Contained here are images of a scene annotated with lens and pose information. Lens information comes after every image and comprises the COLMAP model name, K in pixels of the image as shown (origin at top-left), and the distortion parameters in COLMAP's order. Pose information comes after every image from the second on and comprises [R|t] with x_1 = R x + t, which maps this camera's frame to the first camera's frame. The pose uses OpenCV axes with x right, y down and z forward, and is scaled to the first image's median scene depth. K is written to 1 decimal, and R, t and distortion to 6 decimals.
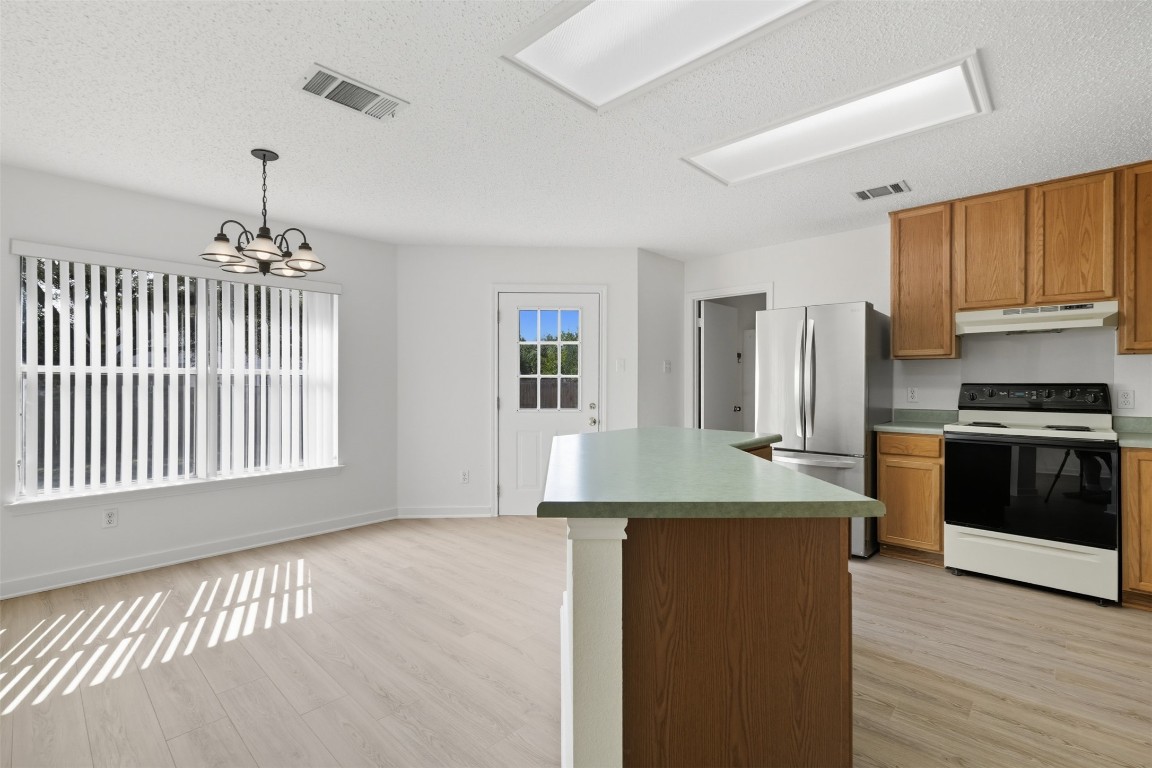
lens RADIAL K [[511.6, 0, 572.6], [0, 511.6, 384.3], [0, 0, 1]] dist [0.000976, 0.000155]
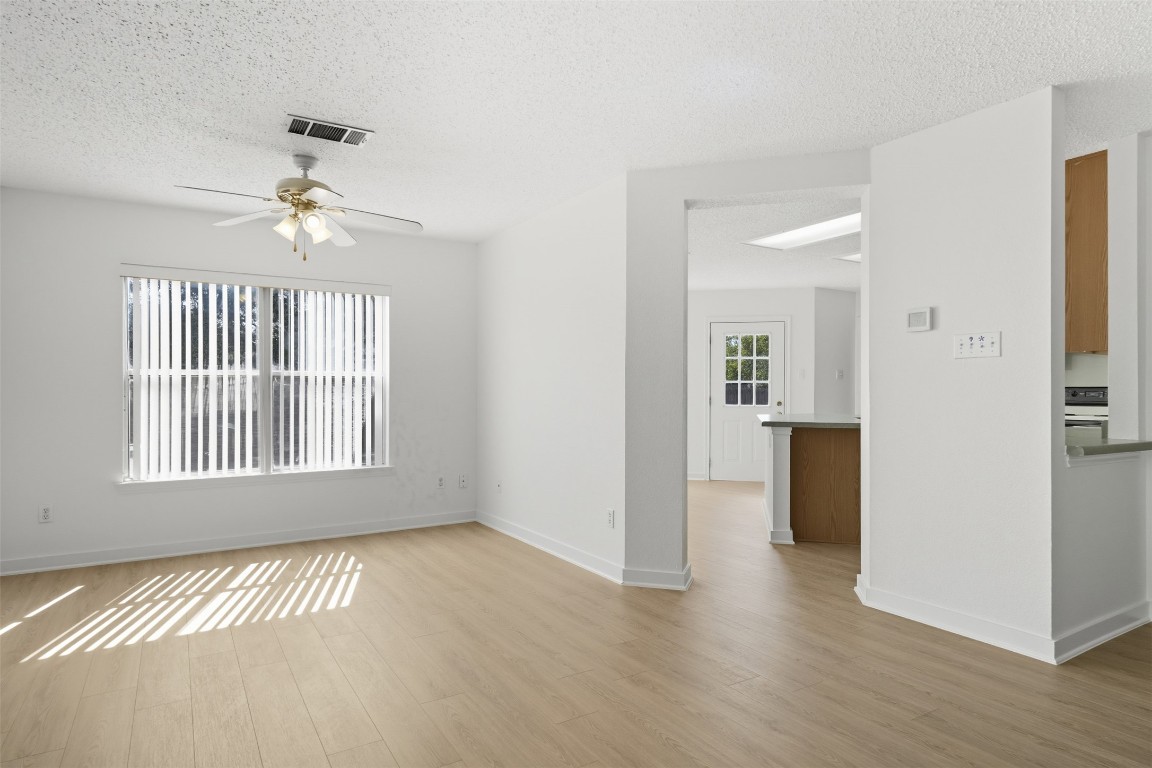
lens RADIAL K [[644.8, 0, 576.0], [0, 644.8, 384.0], [0, 0, 1]] dist [-0.019722, -0.000317]
pose [[0.964892, 0.003404, -0.262624, -0.035556], [-0.006514, 0.999919, -0.010975, 0.014072], [0.262565, 0.012300, 0.964836, -0.845285]]
